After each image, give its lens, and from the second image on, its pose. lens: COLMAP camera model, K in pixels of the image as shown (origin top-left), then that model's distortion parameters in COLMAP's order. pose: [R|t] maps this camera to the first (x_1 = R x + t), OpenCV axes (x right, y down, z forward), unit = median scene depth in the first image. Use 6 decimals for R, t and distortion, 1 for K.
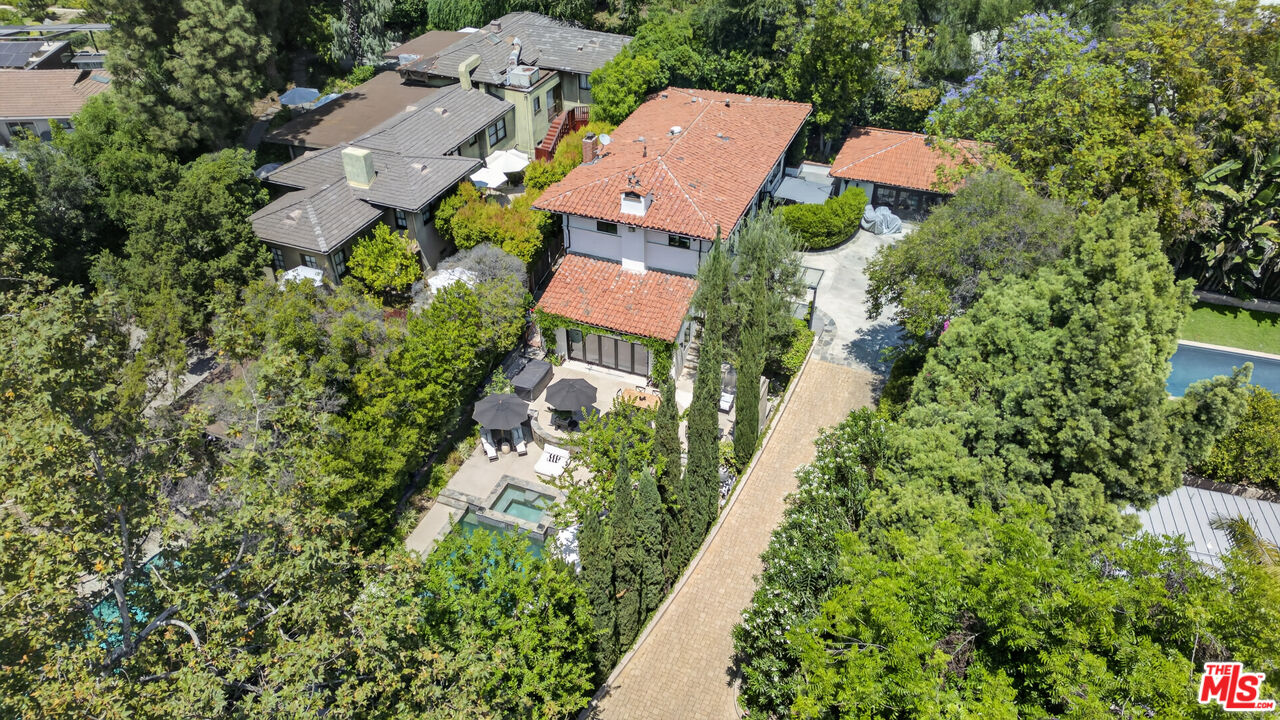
lens RADIAL K [[856.1, 0, 640.0], [0, 856.1, 360.0], [0, 0, 1]] dist [0.005173, 0.001351]
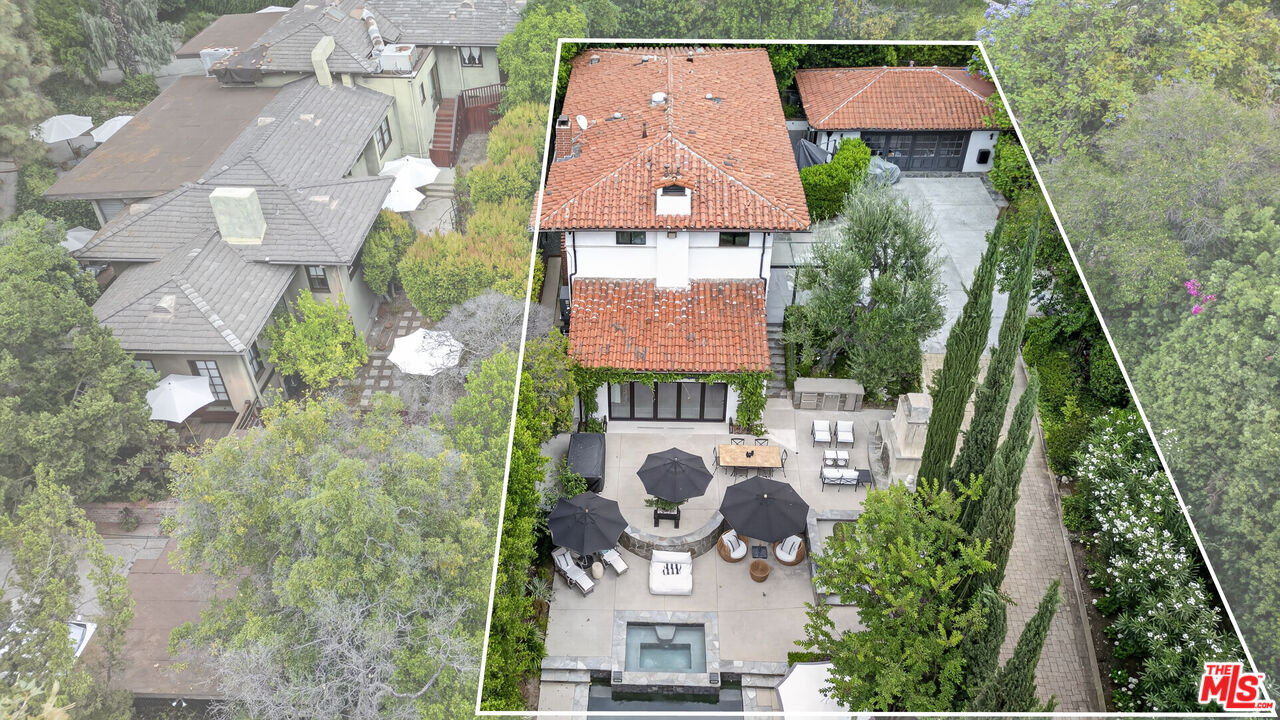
lens RADIAL K [[856.1, 0, 640.0], [0, 856.1, 360.0], [0, 0, 1]] dist [0.005173, 0.001351]
pose [[0.940350, -0.215165, 0.263525, -0.230253], [0.207400, 0.976577, 0.057288, -0.084916], [-0.269679, 0.000785, 0.962950, 0.259928]]
